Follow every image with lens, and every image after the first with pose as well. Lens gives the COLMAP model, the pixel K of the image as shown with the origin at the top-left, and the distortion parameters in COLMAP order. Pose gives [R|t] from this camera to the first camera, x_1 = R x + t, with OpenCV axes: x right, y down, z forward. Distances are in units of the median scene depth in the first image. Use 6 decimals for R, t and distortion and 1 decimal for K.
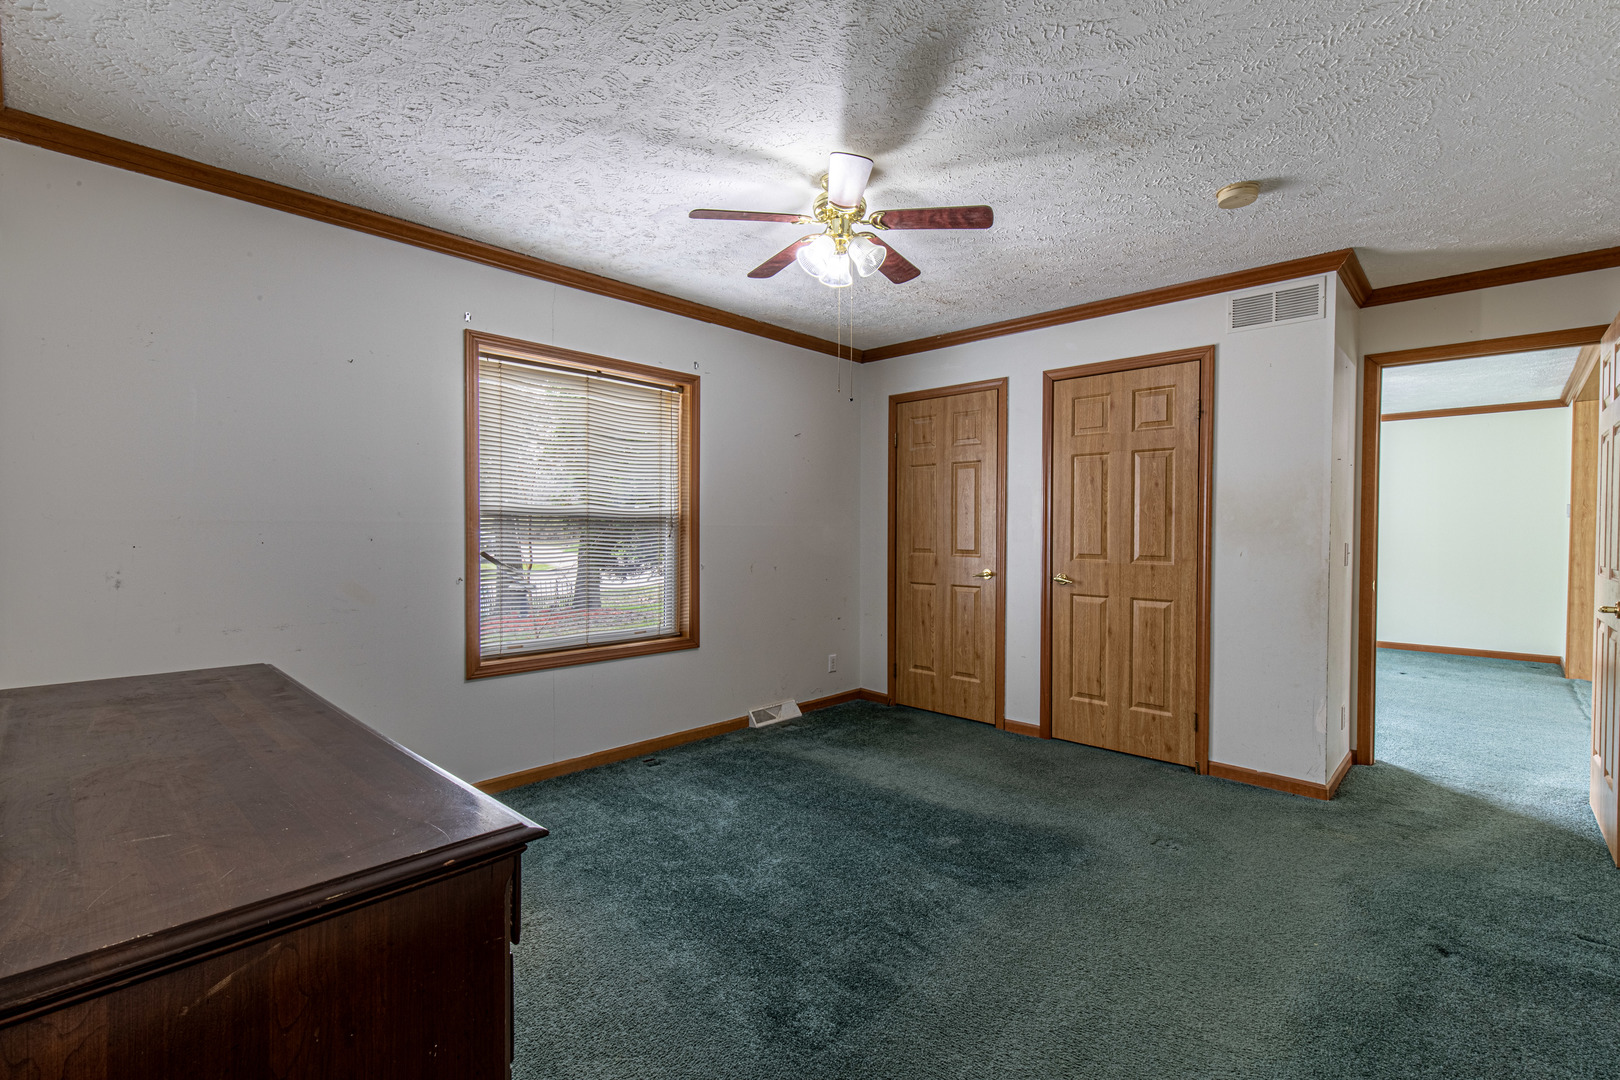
lens RADIAL K [[716.1, 0, 826.8], [0, 716.1, 539.8], [0, 0, 1]] dist [0.009587, -0.000612]
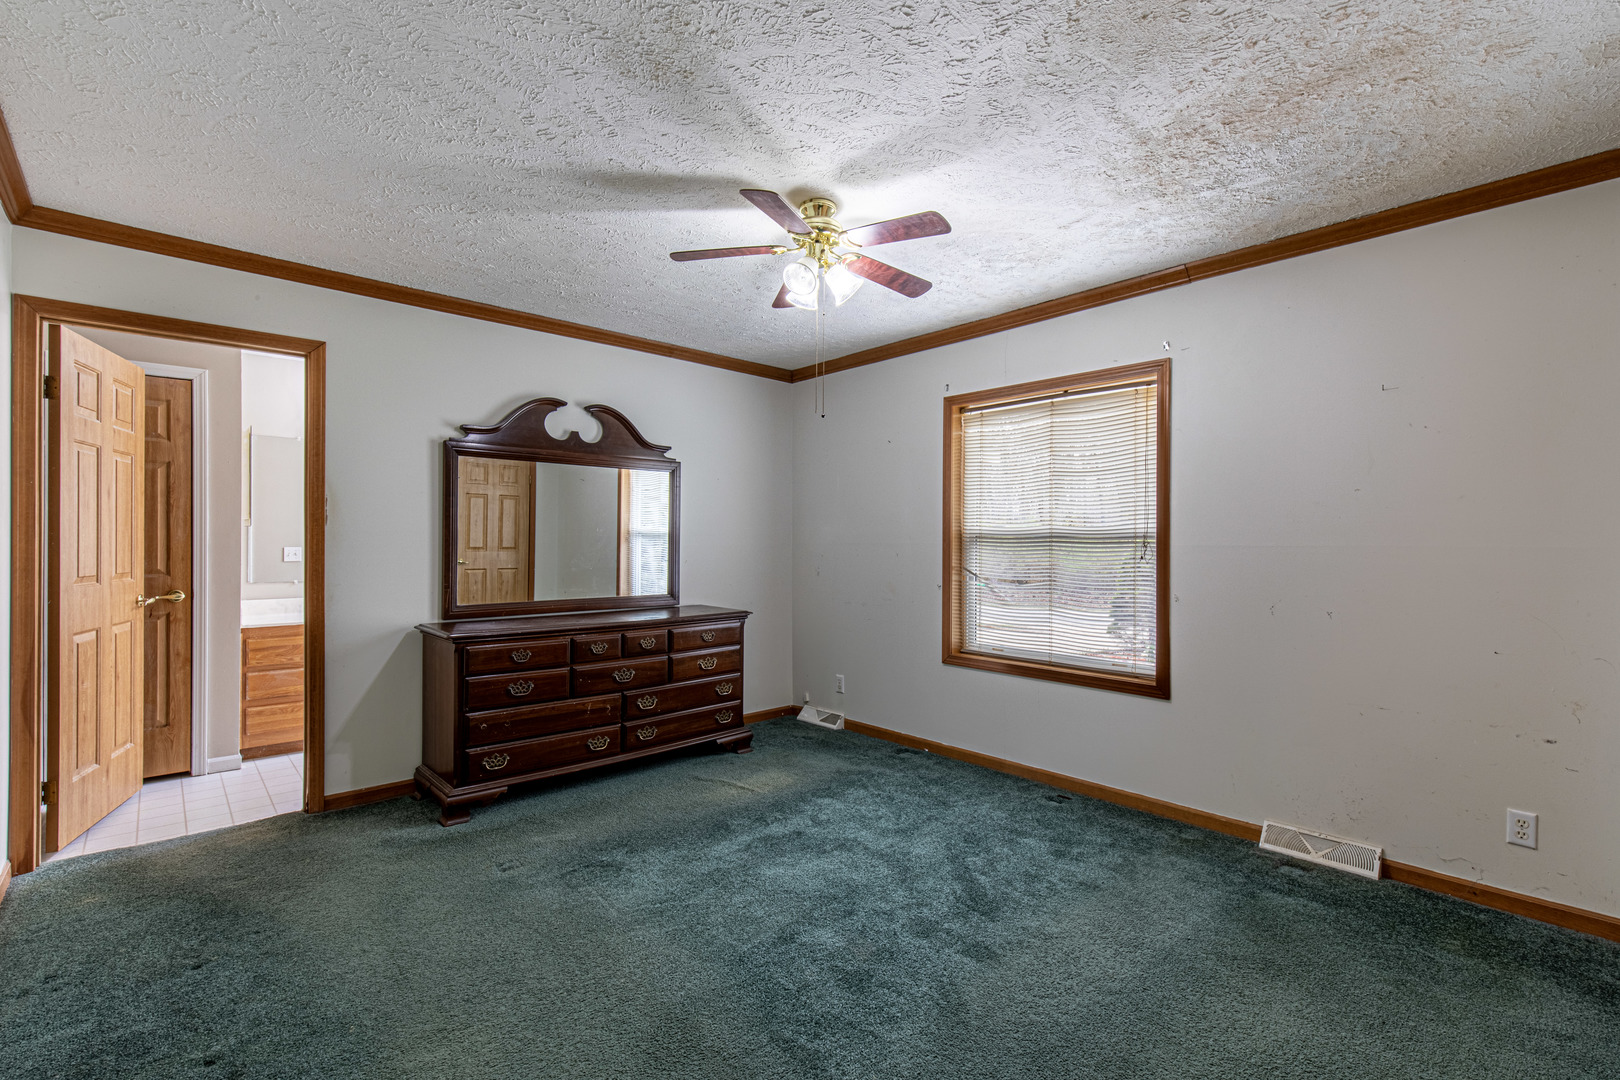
lens RADIAL K [[716.1, 0, 826.8], [0, 716.1, 539.8], [0, 0, 1]] dist [0.009587, -0.000612]
pose [[-0.055721, -0.011952, -0.998375, 0.687693], [-0.026687, 0.999589, -0.010477, -0.008369], [0.998090, 0.026059, -0.056017, 0.718325]]
